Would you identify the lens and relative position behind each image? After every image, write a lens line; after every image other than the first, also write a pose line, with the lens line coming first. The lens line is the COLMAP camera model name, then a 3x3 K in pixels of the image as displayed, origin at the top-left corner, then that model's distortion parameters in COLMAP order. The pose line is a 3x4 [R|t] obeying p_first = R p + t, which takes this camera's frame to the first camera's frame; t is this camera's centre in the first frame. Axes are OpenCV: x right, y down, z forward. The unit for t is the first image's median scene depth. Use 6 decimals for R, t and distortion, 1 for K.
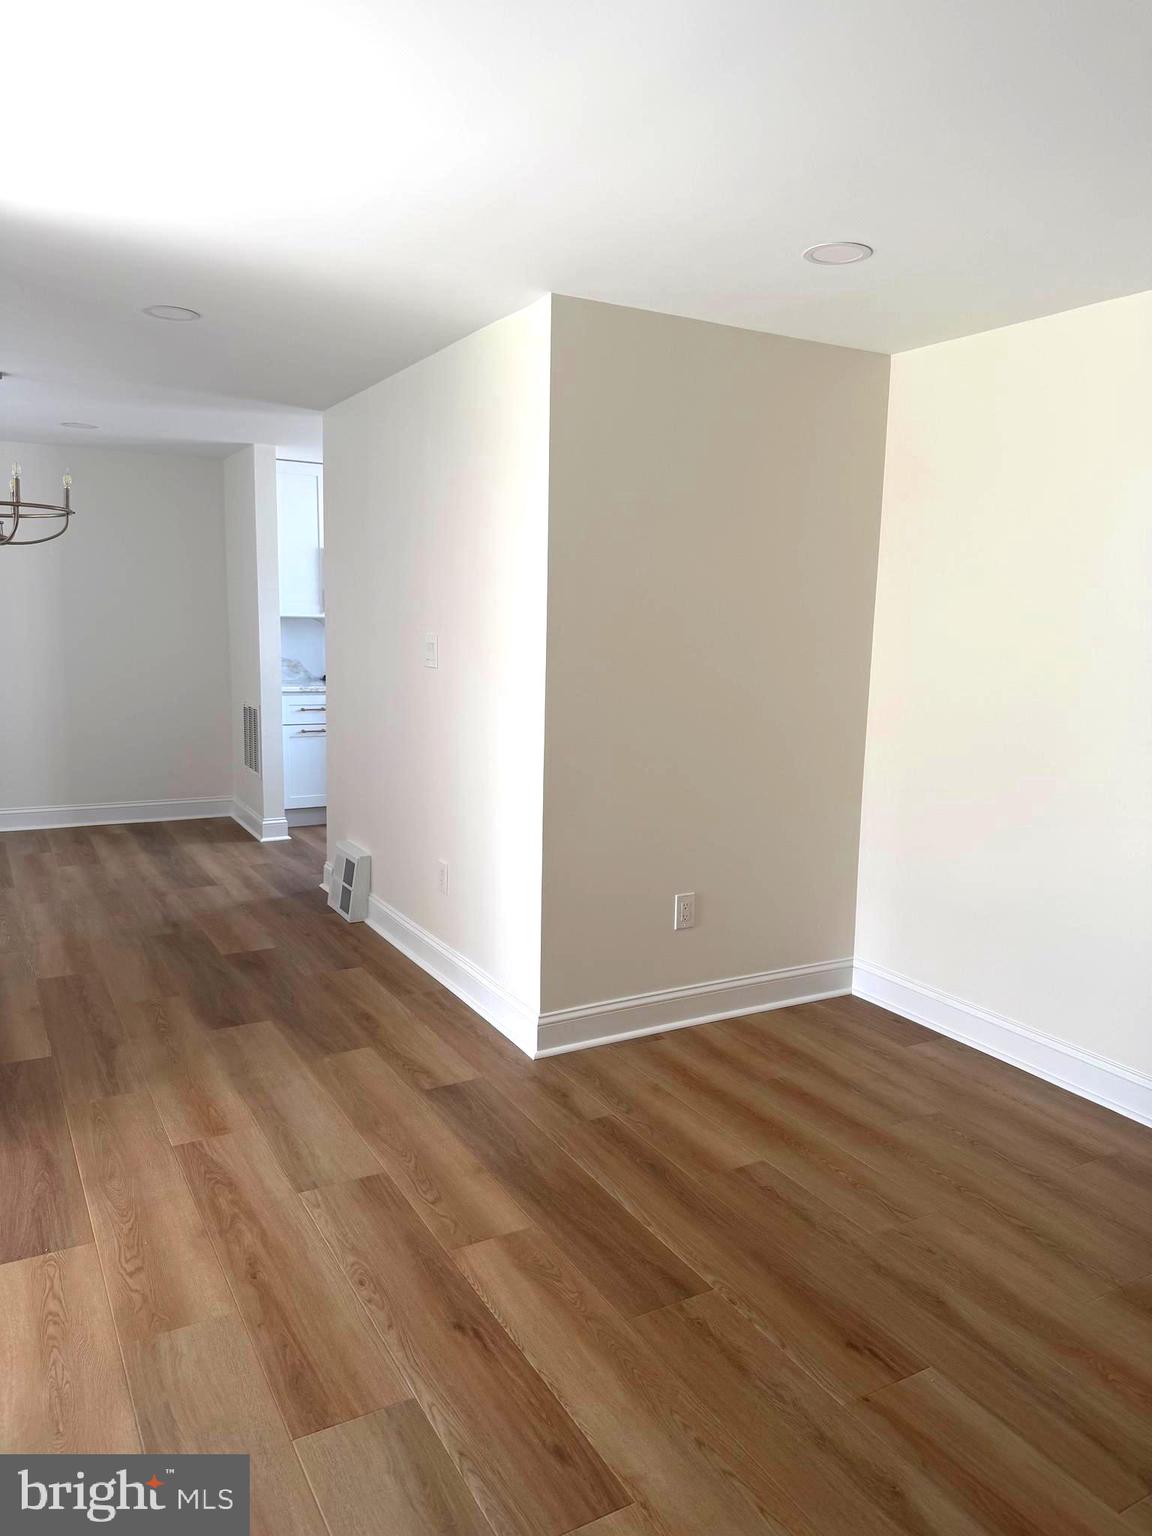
lens RADIAL K [[1078.2, 0, 576.0], [0, 1078.2, 768.0], [0, 0, 1]] dist [0.091442, -0.139403]
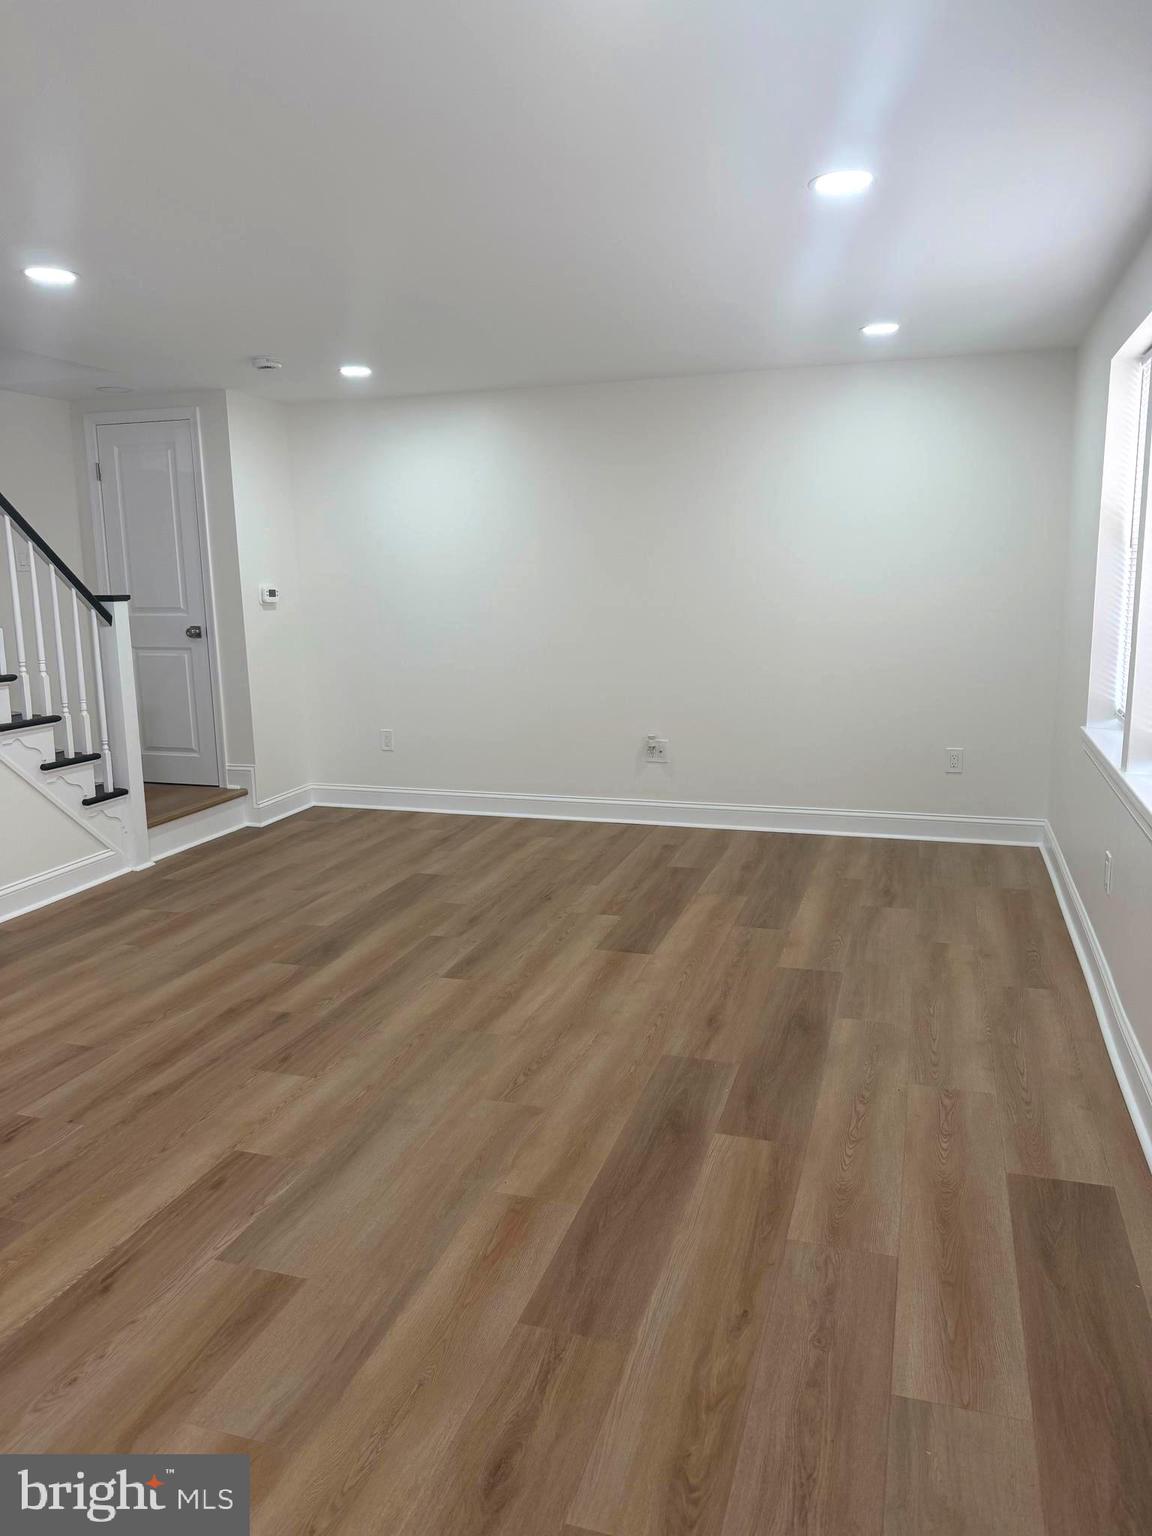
lens RADIAL K [[1078.2, 0, 576.0], [0, 1078.2, 768.0], [0, 0, 1]] dist [0.091442, -0.139403]
pose [[-0.673685, -0.143881, 0.724877, -0.536703], [0.108232, 0.951079, 0.289368, -0.095132], [-0.731050, 0.273398, -0.625155, 0.600234]]
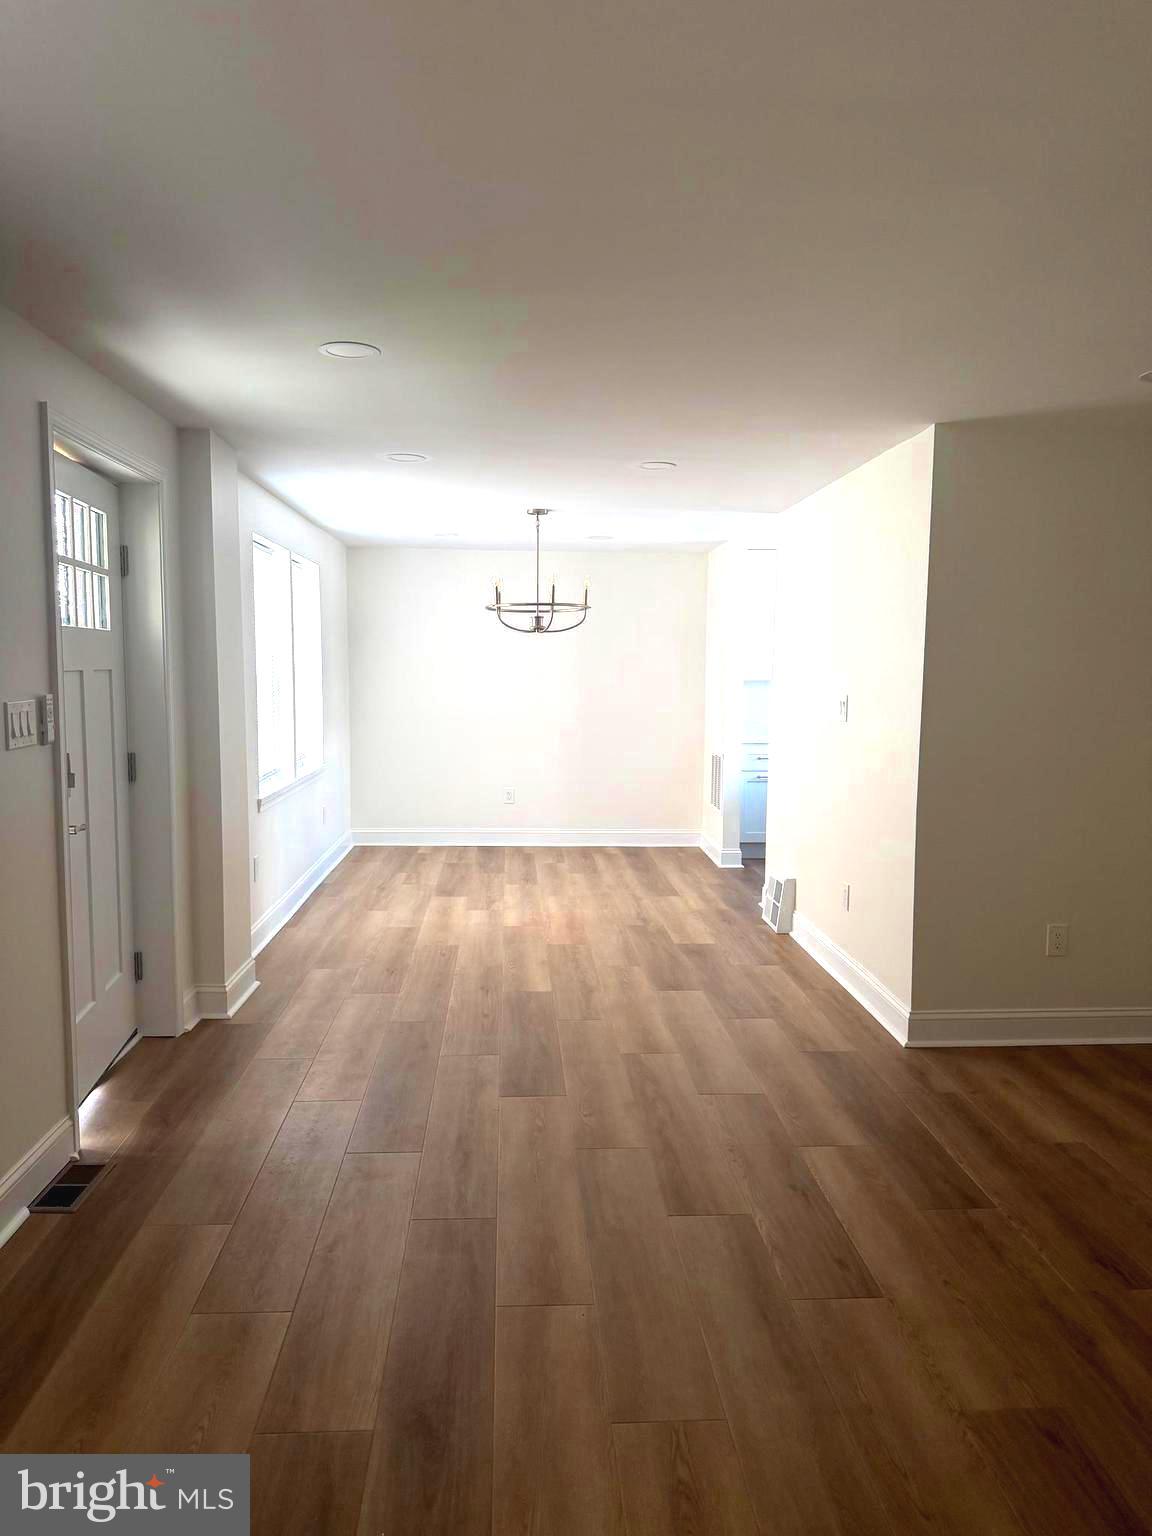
lens RADIAL K [[1059.1, 0, 576.0], [0, 1059.1, 768.0], [0, 0, 1]] dist [0.085247, -0.127823]
pose [[0.899621, 0.028419, -0.435745, 0.116355], [-0.051166, 0.997866, -0.040555, 0.021807], [0.433663, 0.058780, 0.899156, -0.200878]]
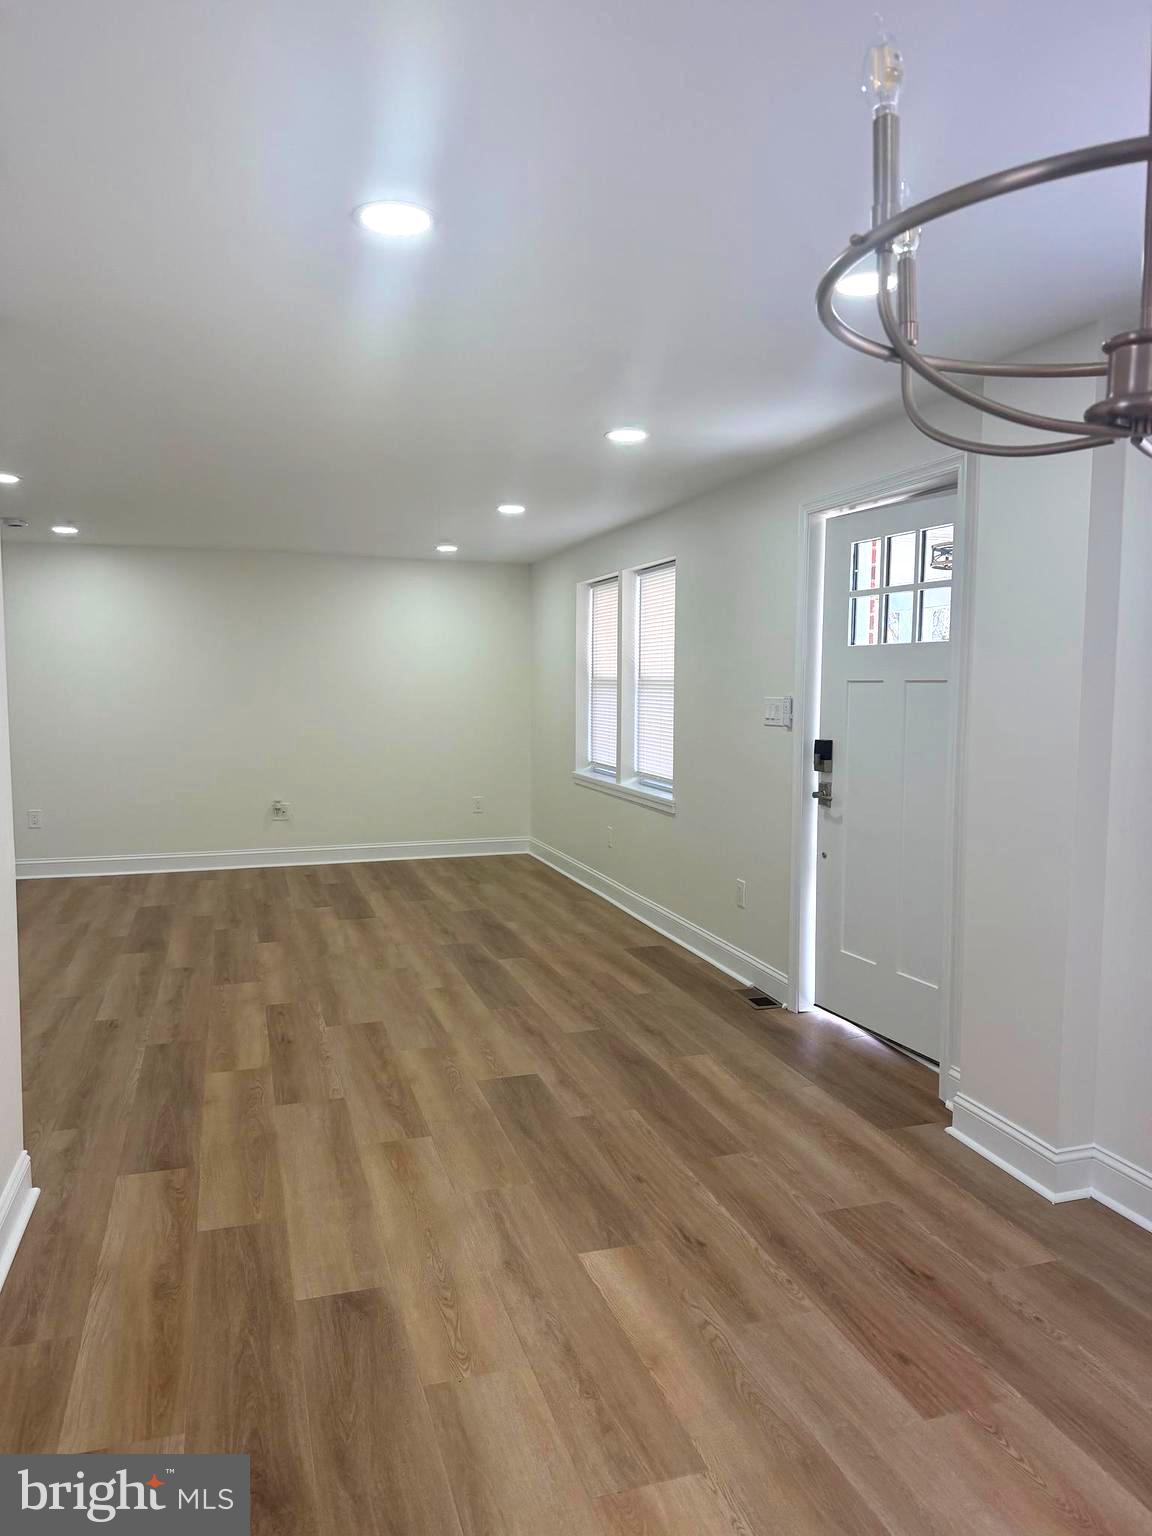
lens RADIAL K [[1078.2, 0, 576.0], [0, 1078.2, 768.0], [0, 0, 1]] dist [0.091442, -0.139403]
pose [[-0.978380, -0.041404, 0.202631, -0.501705], [0.005143, 0.974582, 0.223971, -0.205453], [-0.206754, 0.220170, -0.953298, 1.347613]]
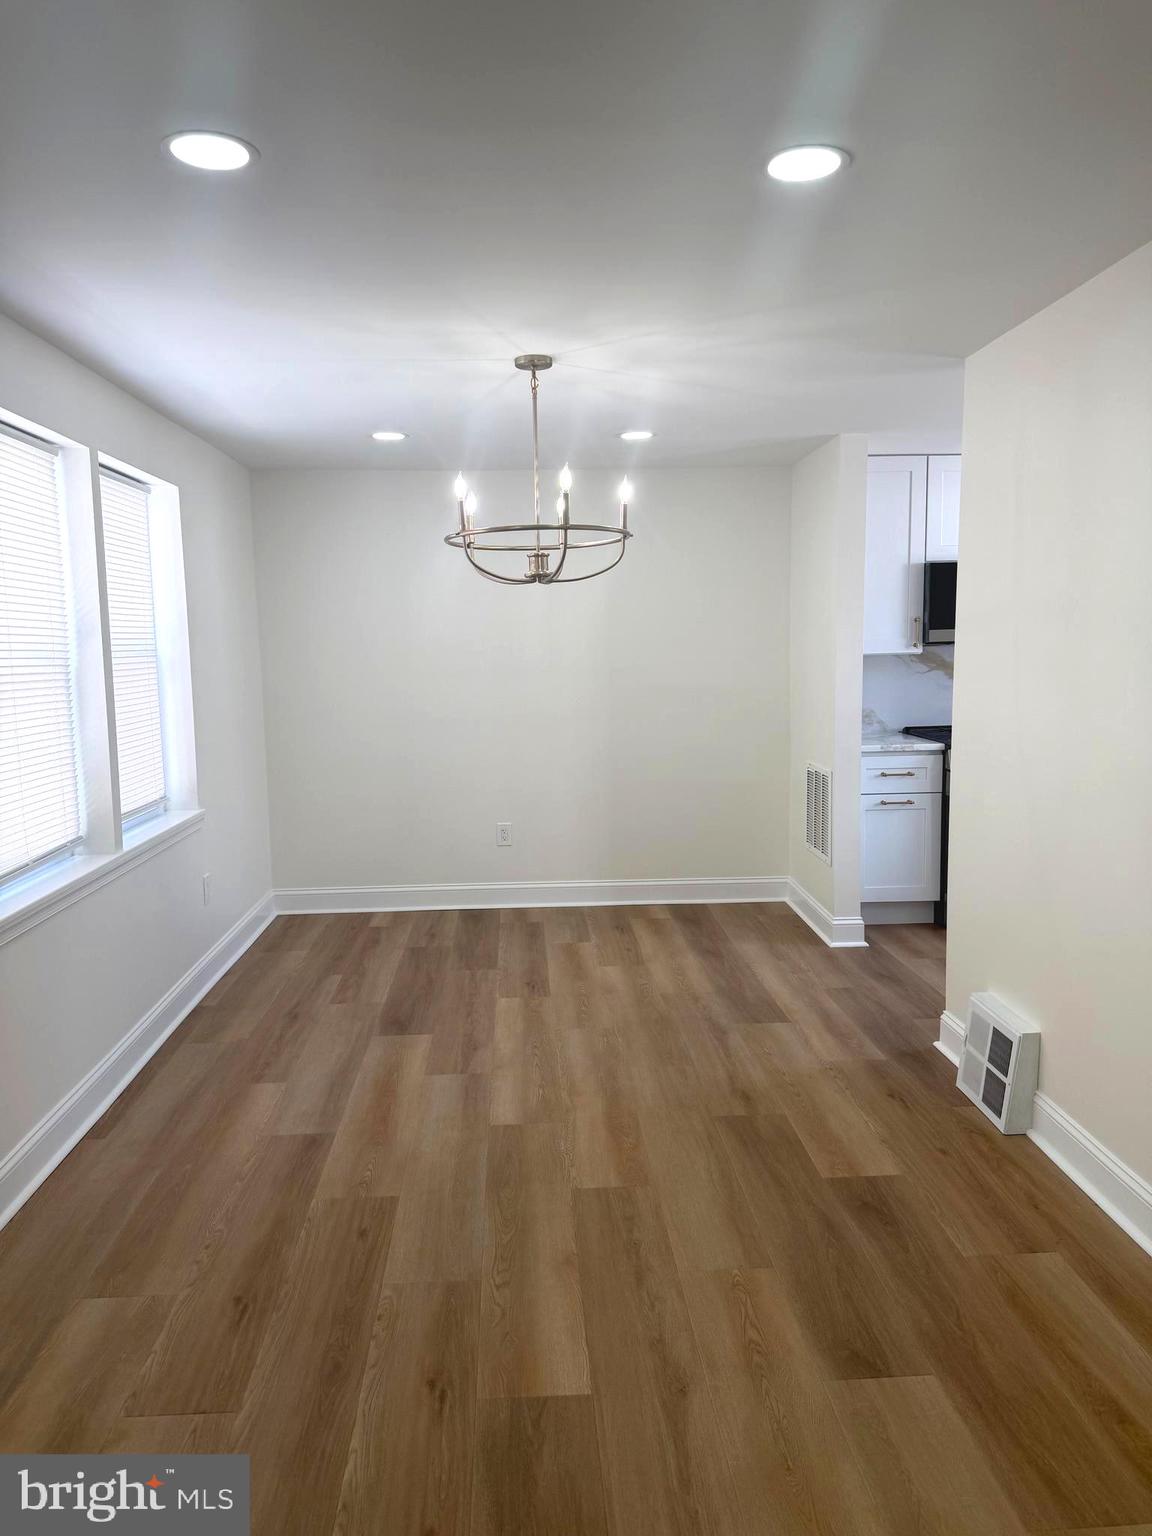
lens RADIAL K [[1078.2, 0, 576.0], [0, 1078.2, 768.0], [0, 0, 1]] dist [0.091442, -0.139403]
pose [[0.896743, 0.015314, -0.442286, -0.176486], [-0.026736, 0.999450, -0.019603, -0.062171], [0.441742, 0.029404, 0.896660, 0.347311]]
